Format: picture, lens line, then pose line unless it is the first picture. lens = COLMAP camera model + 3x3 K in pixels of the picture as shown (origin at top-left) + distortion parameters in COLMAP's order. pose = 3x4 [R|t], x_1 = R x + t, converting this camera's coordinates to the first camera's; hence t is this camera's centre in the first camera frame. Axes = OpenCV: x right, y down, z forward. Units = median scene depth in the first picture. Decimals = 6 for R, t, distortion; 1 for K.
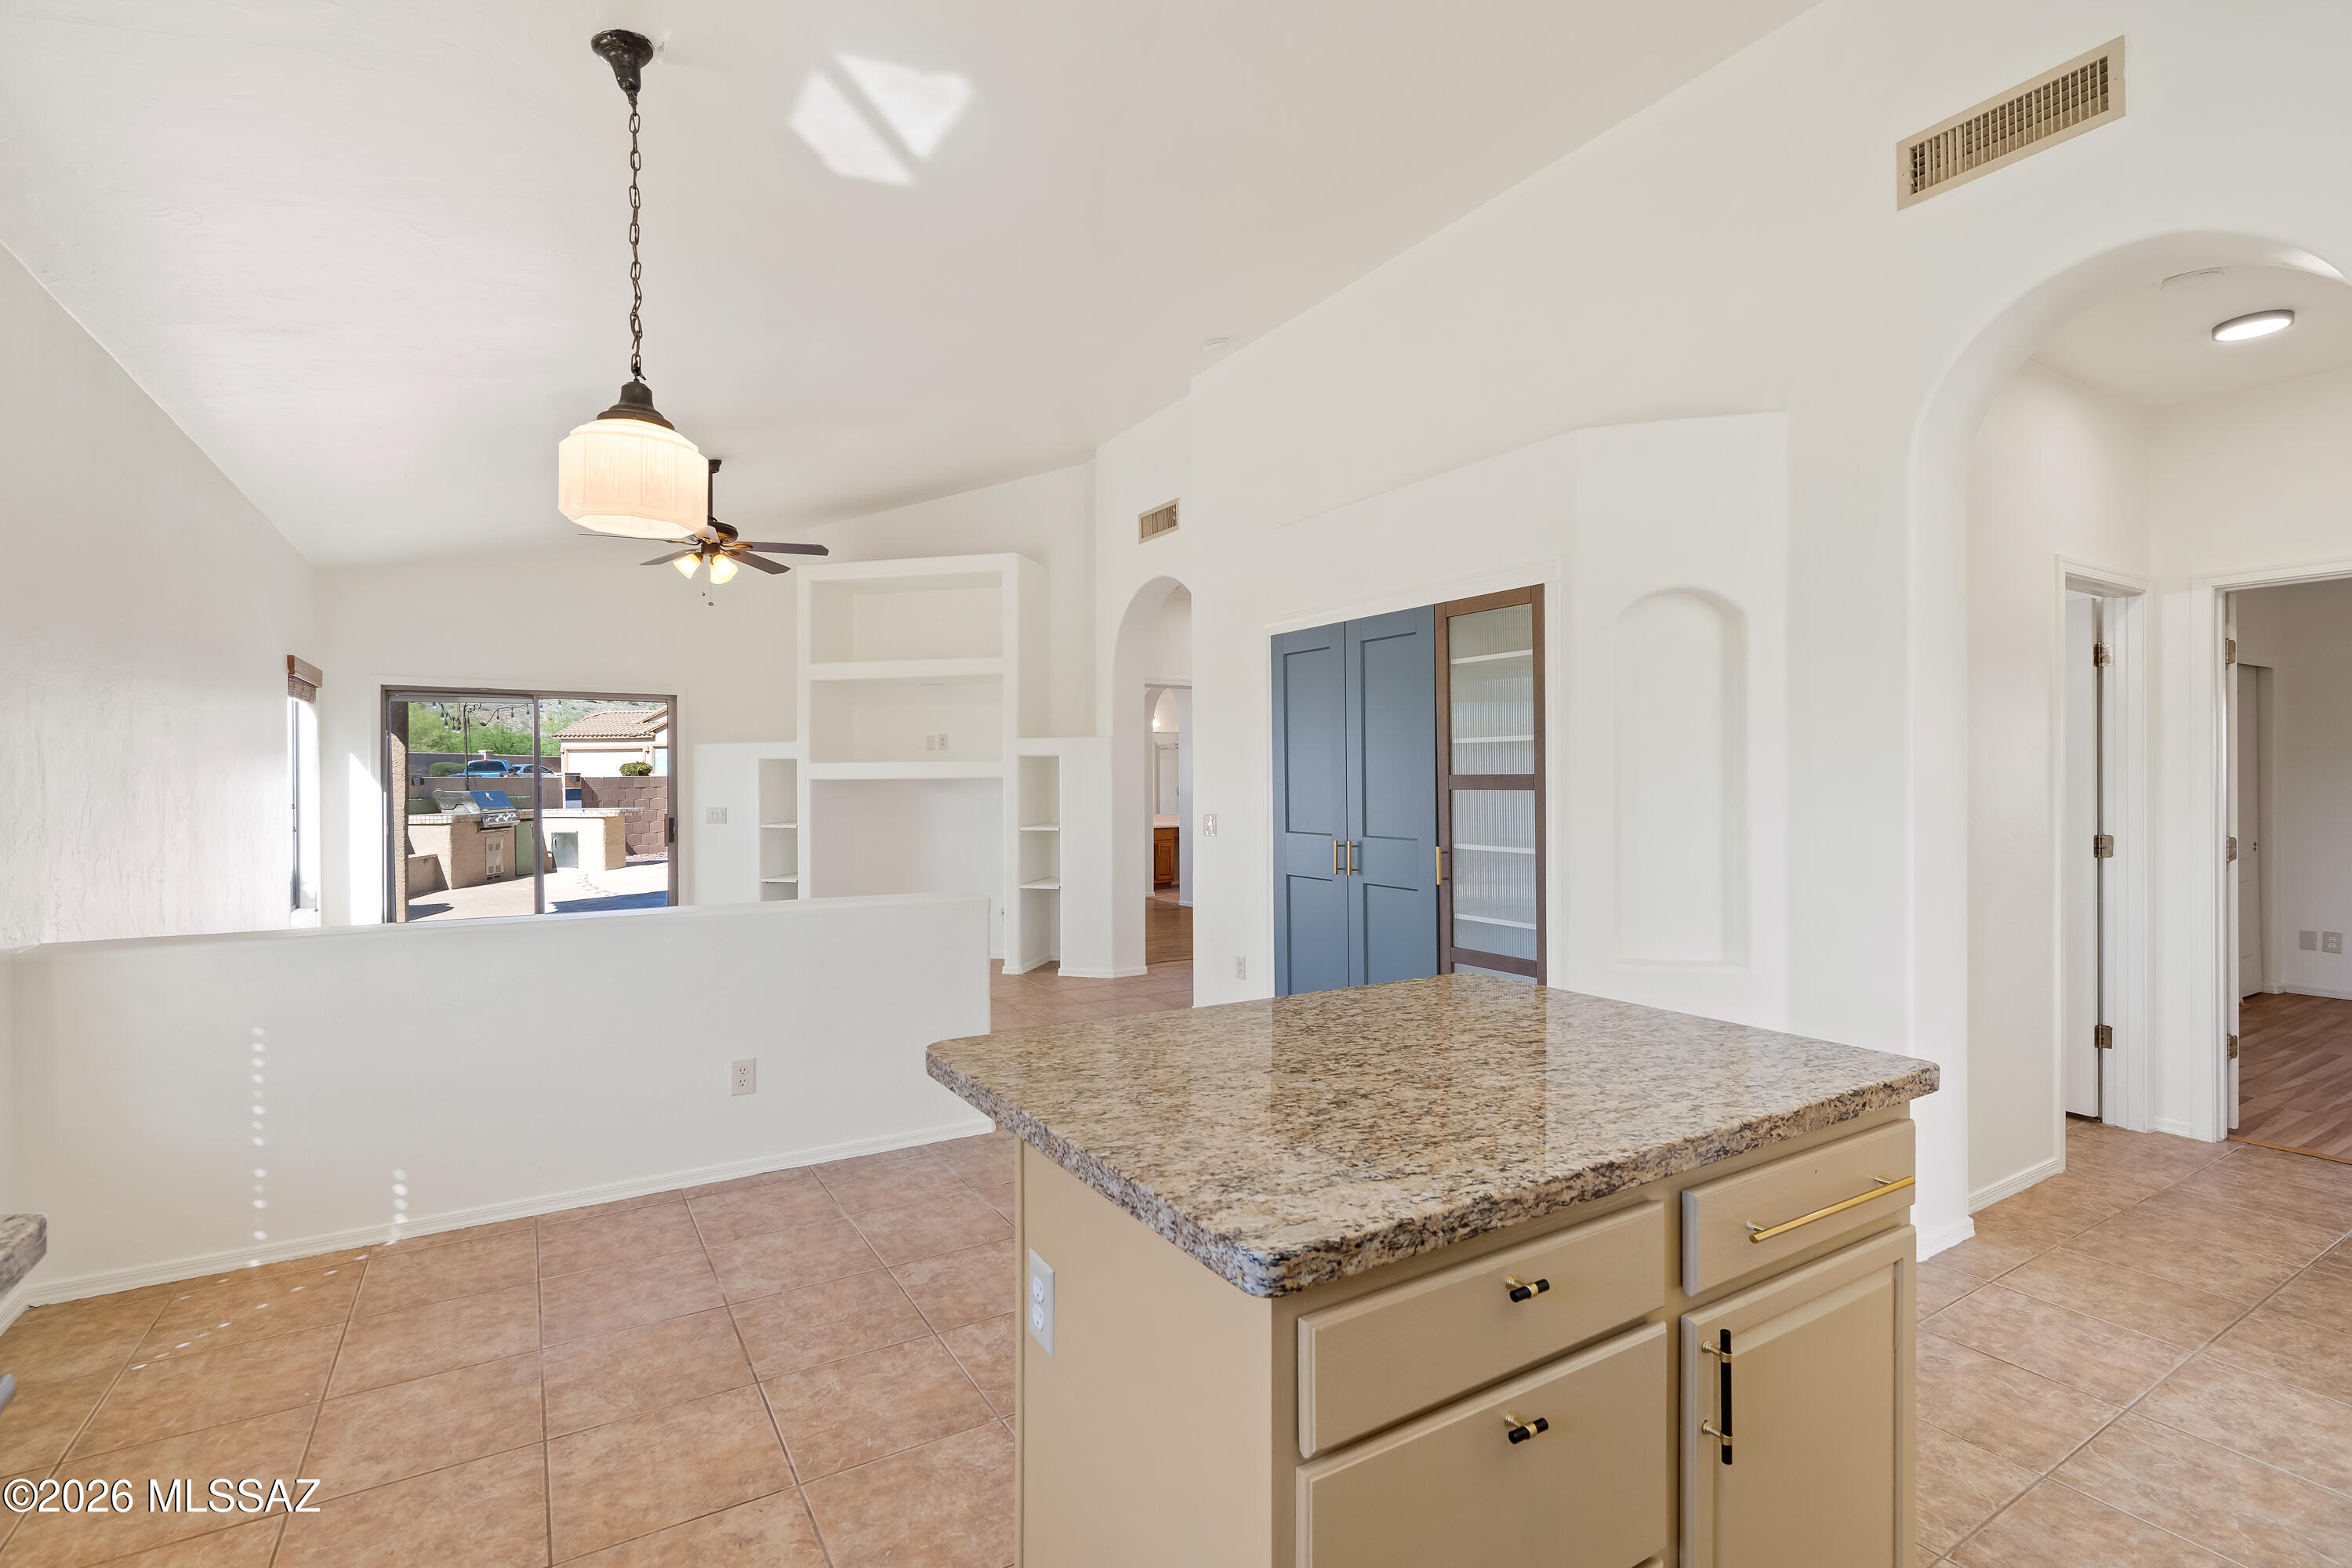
lens RADIAL K [[1074.7, 0, 1172.8], [0, 1074.7, 783.9], [0, 0, 1]] dist [-0.004771, 0.002197]
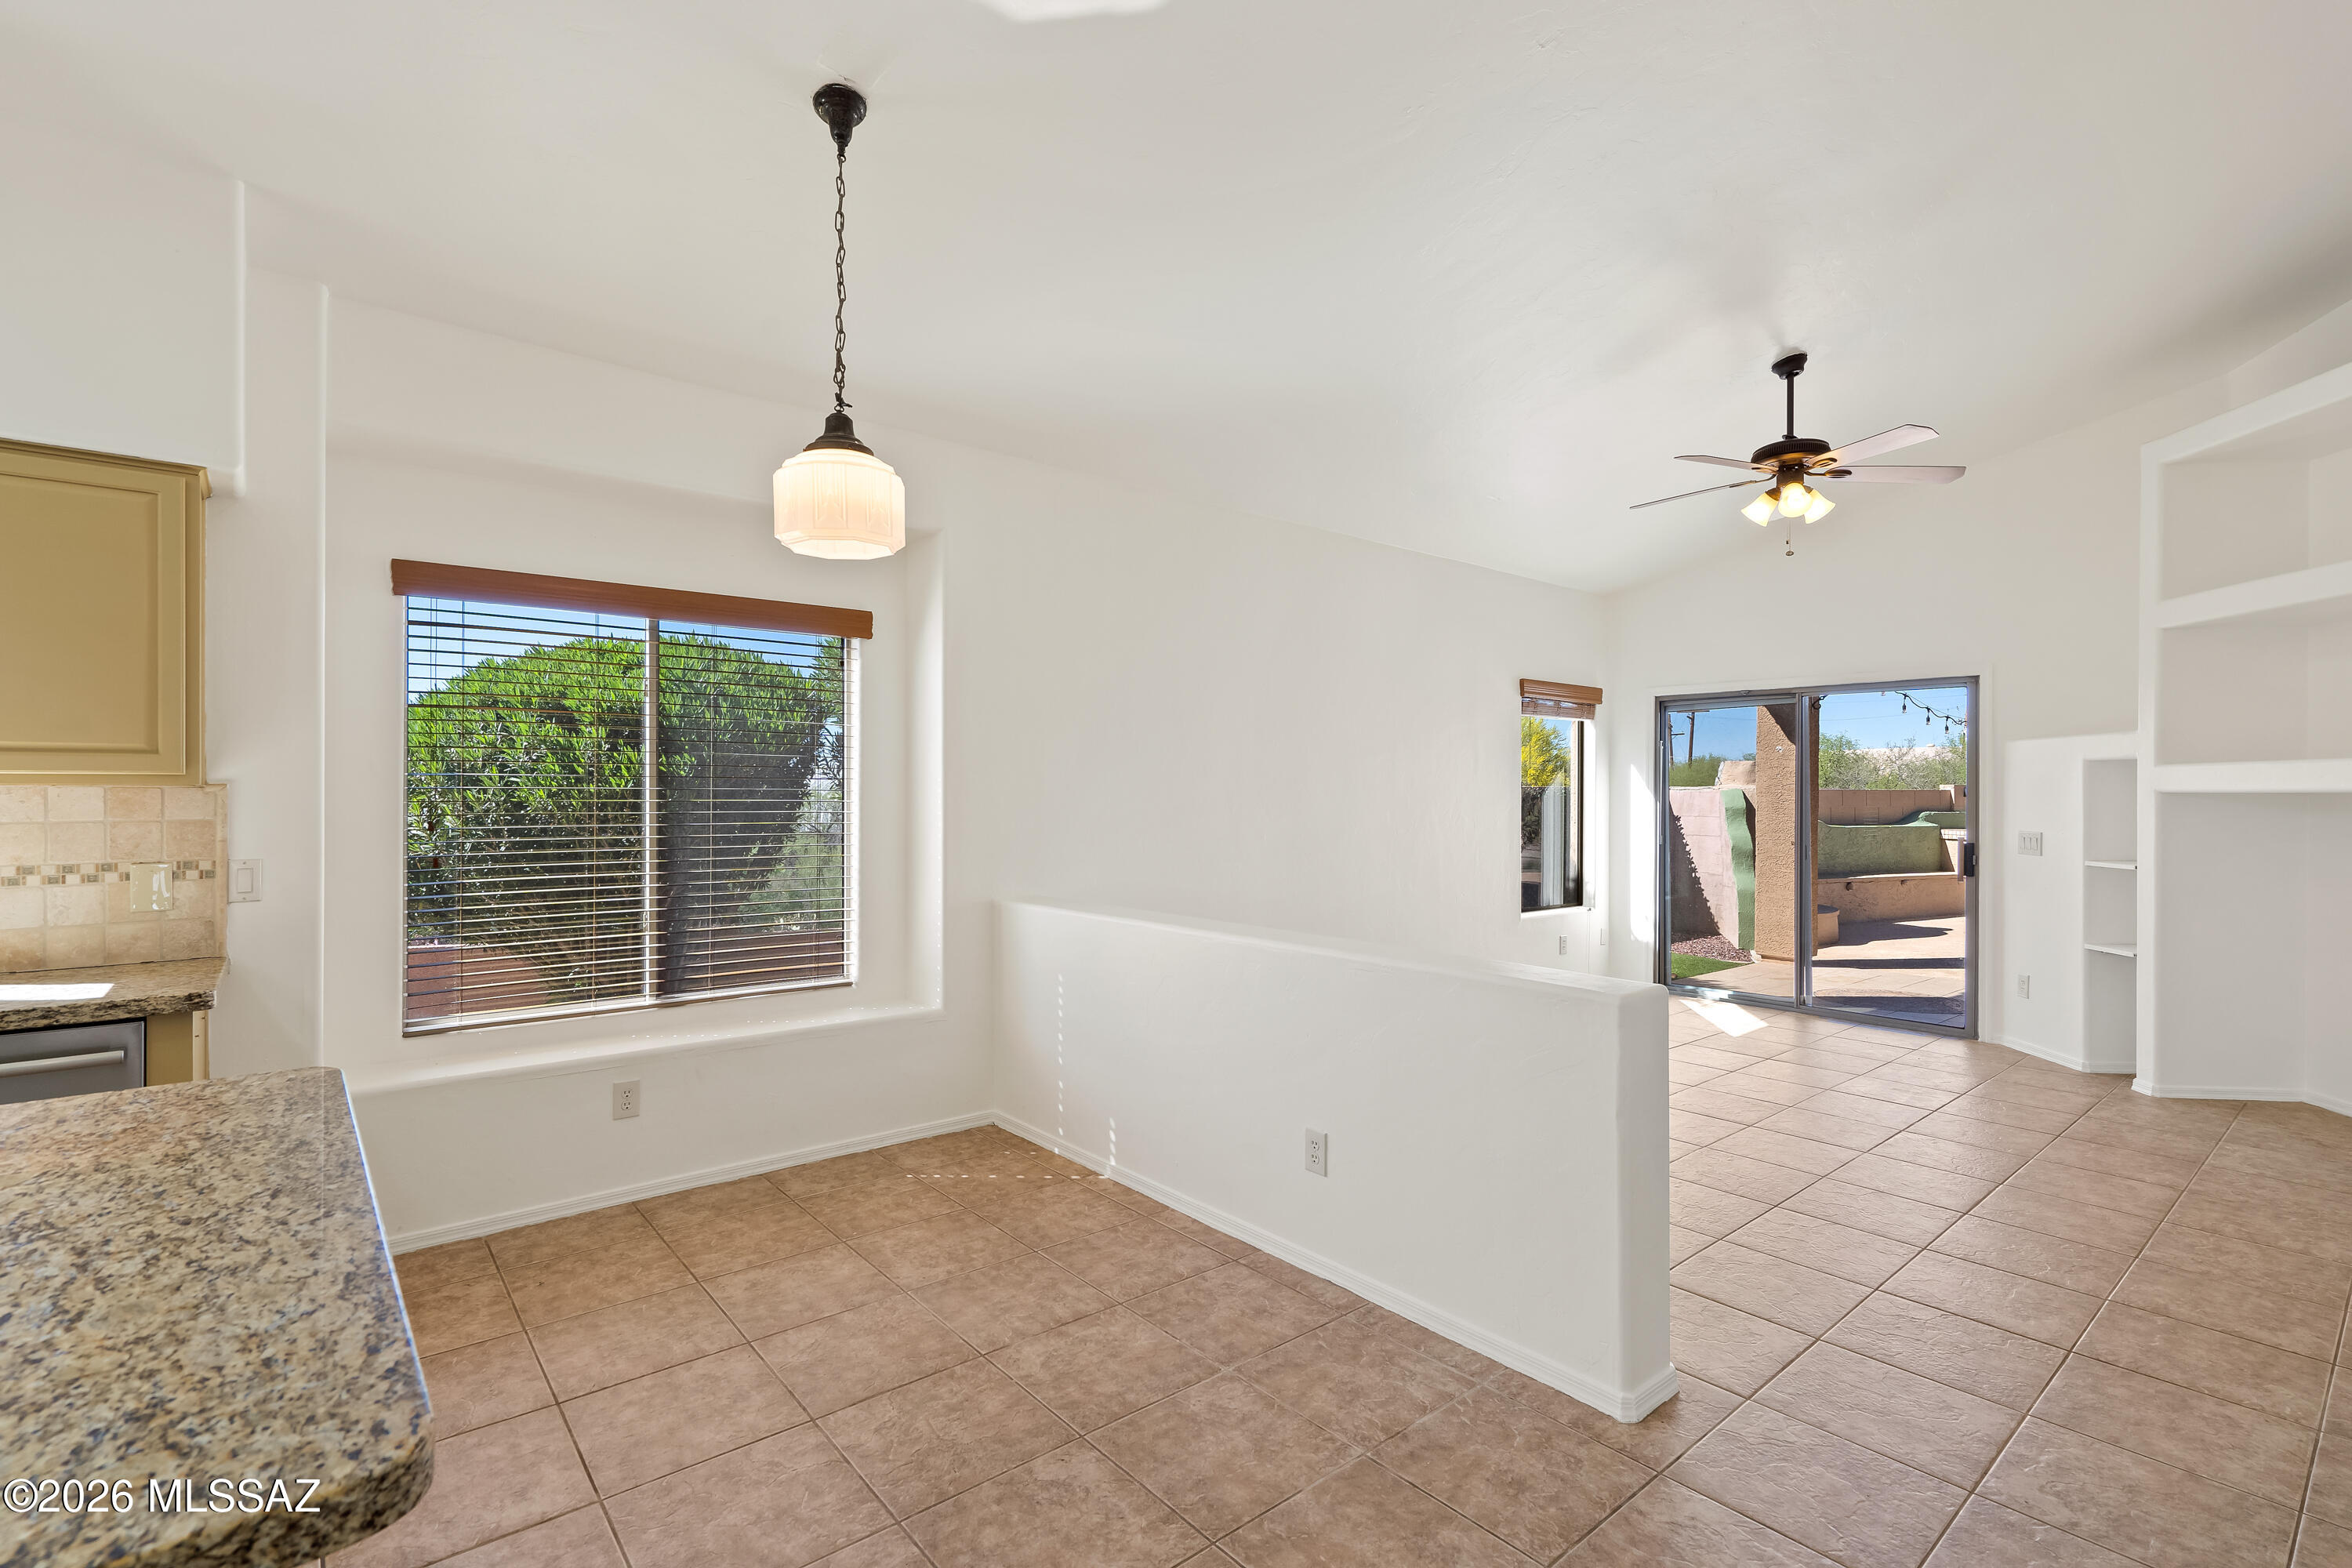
lens RADIAL K [[1074.7, 0, 1161.9], [0, 1074.7, 792.1], [0, 0, 1]] dist [-0.004771, 0.002197]
pose [[0.143538, 0.005249, -0.989631, 0.391237], [-0.008042, 0.999959, 0.004138, -0.004035], [0.989612, 0.007365, 0.143574, 0.762416]]
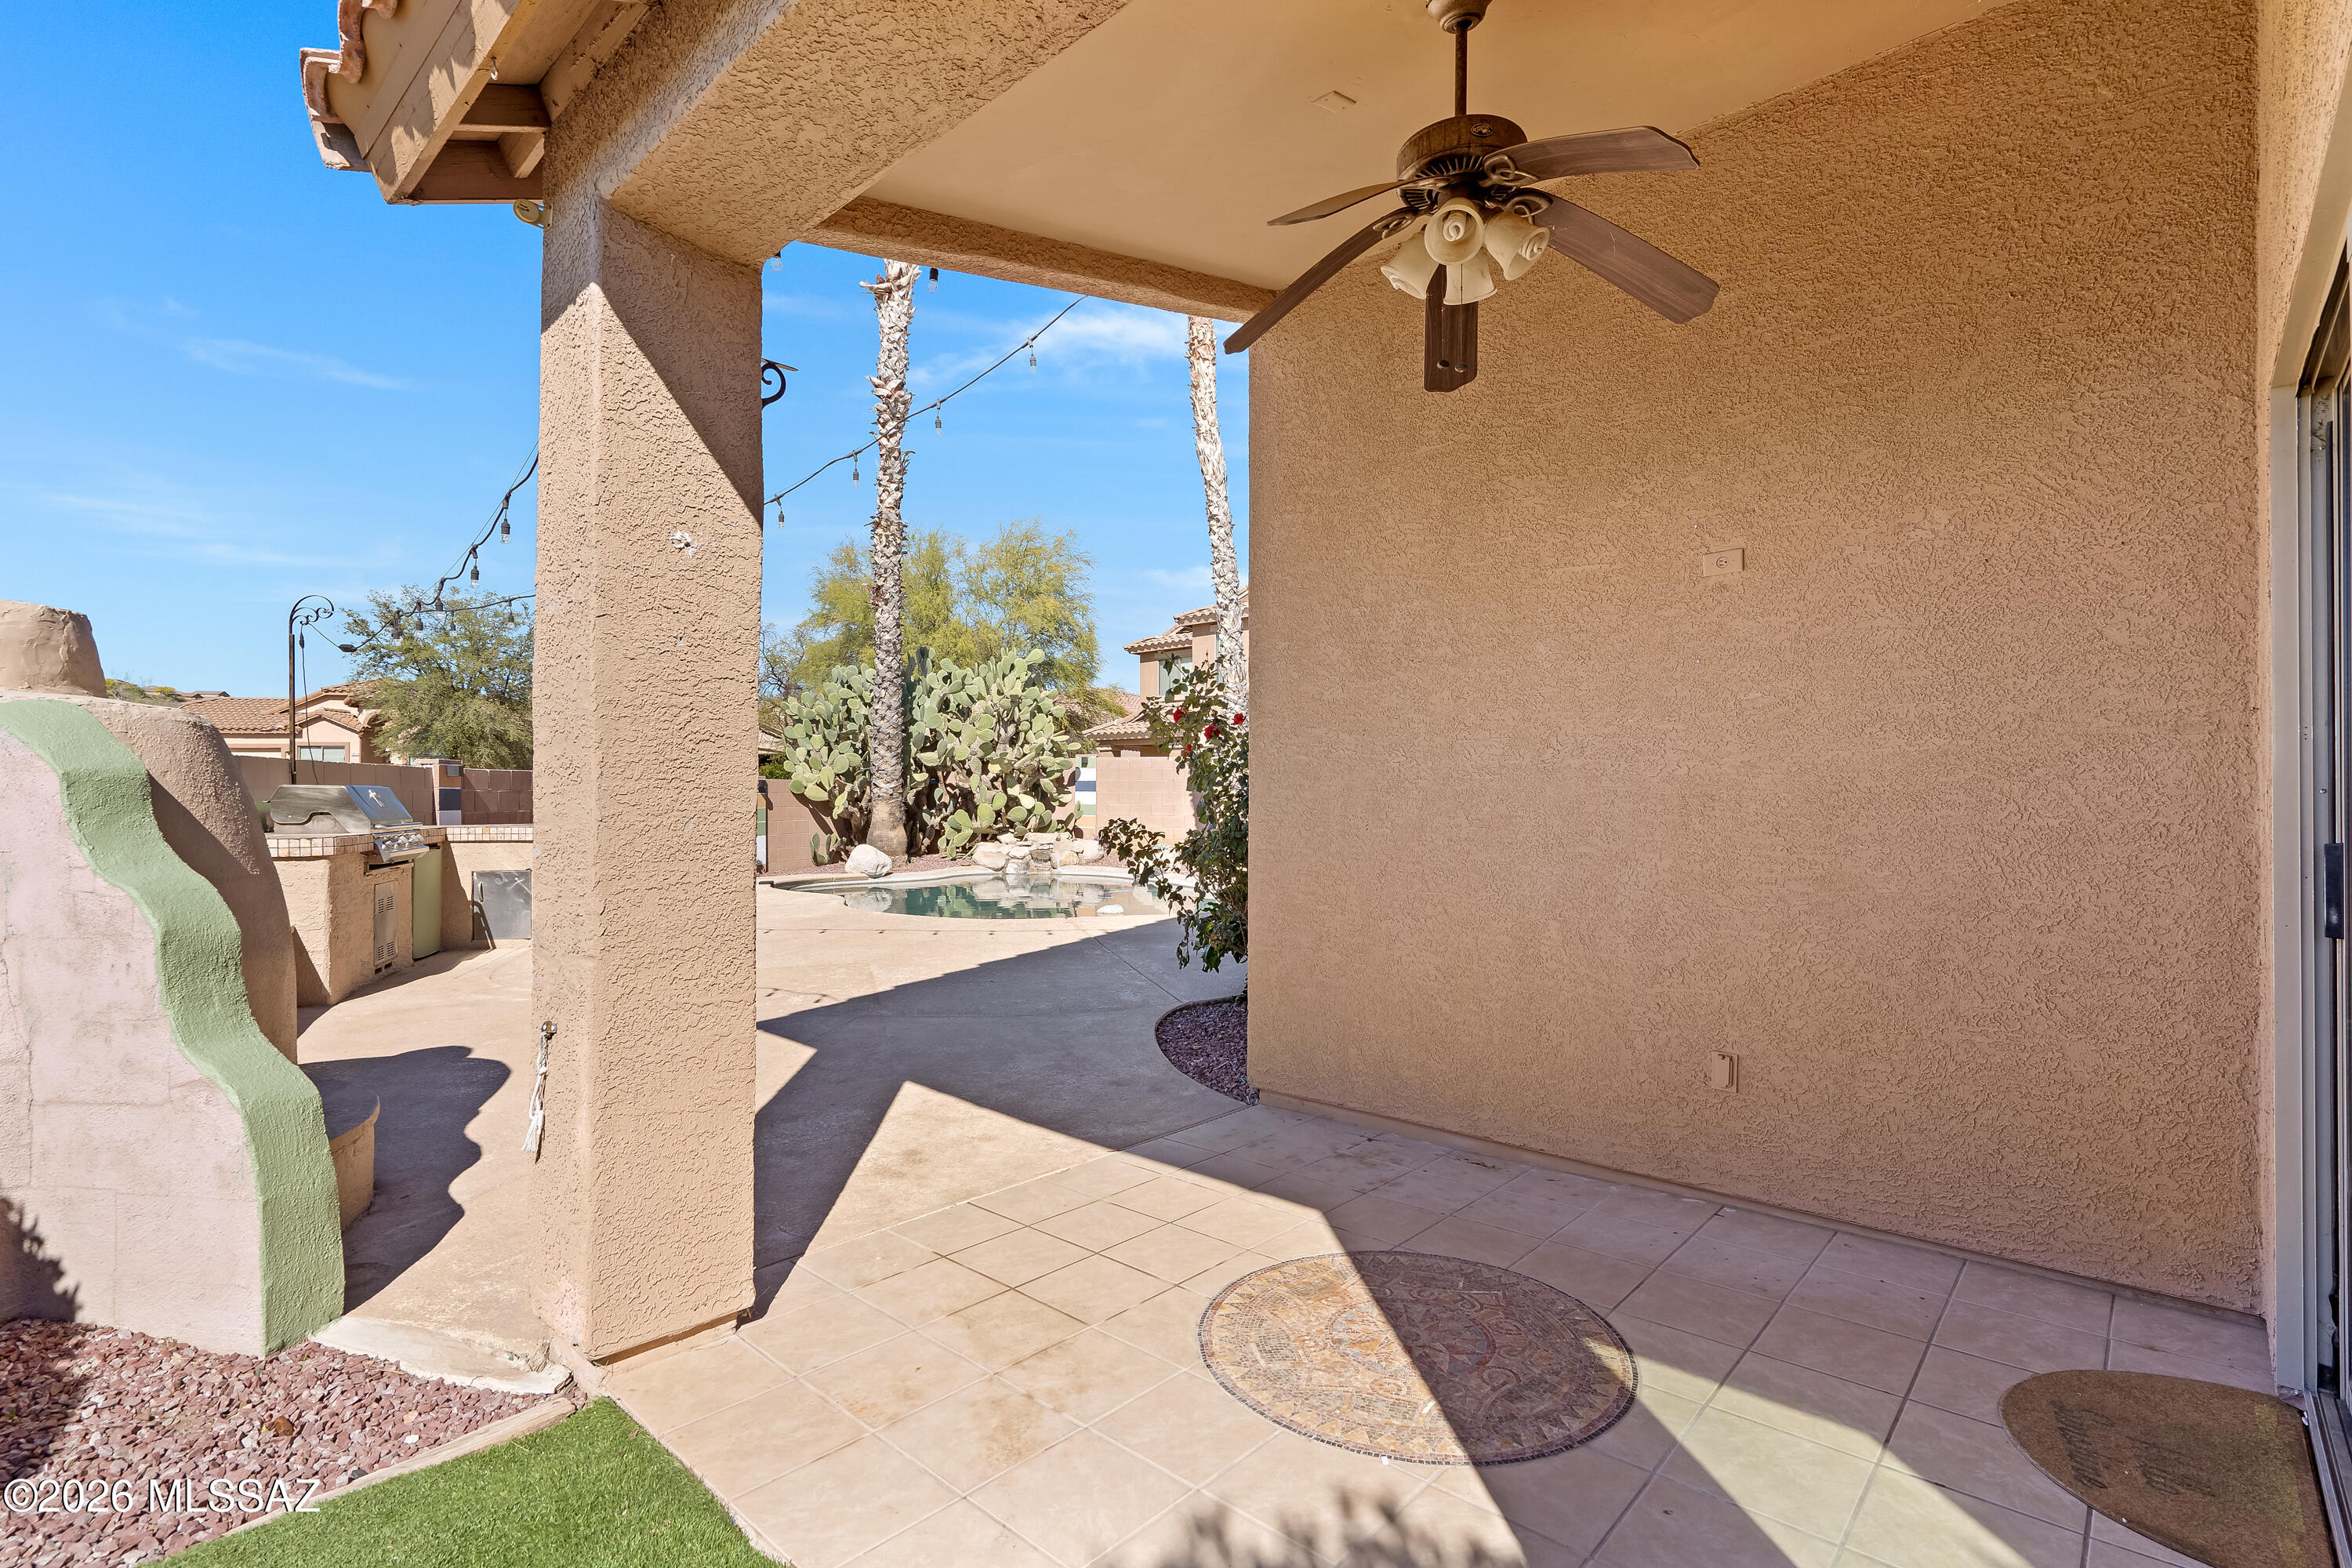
lens RADIAL K [[1074.7, 0, 1182.1], [0, 1074.7, 793.9], [0, 0, 1]] dist [-0.004771, 0.002197]
pose [[0.957898, 0.012244, 0.286847, -1.743727], [-0.008837, 0.999874, -0.013166, 0.052323], [-0.286972, 0.010077, 0.957886, 1.772970]]
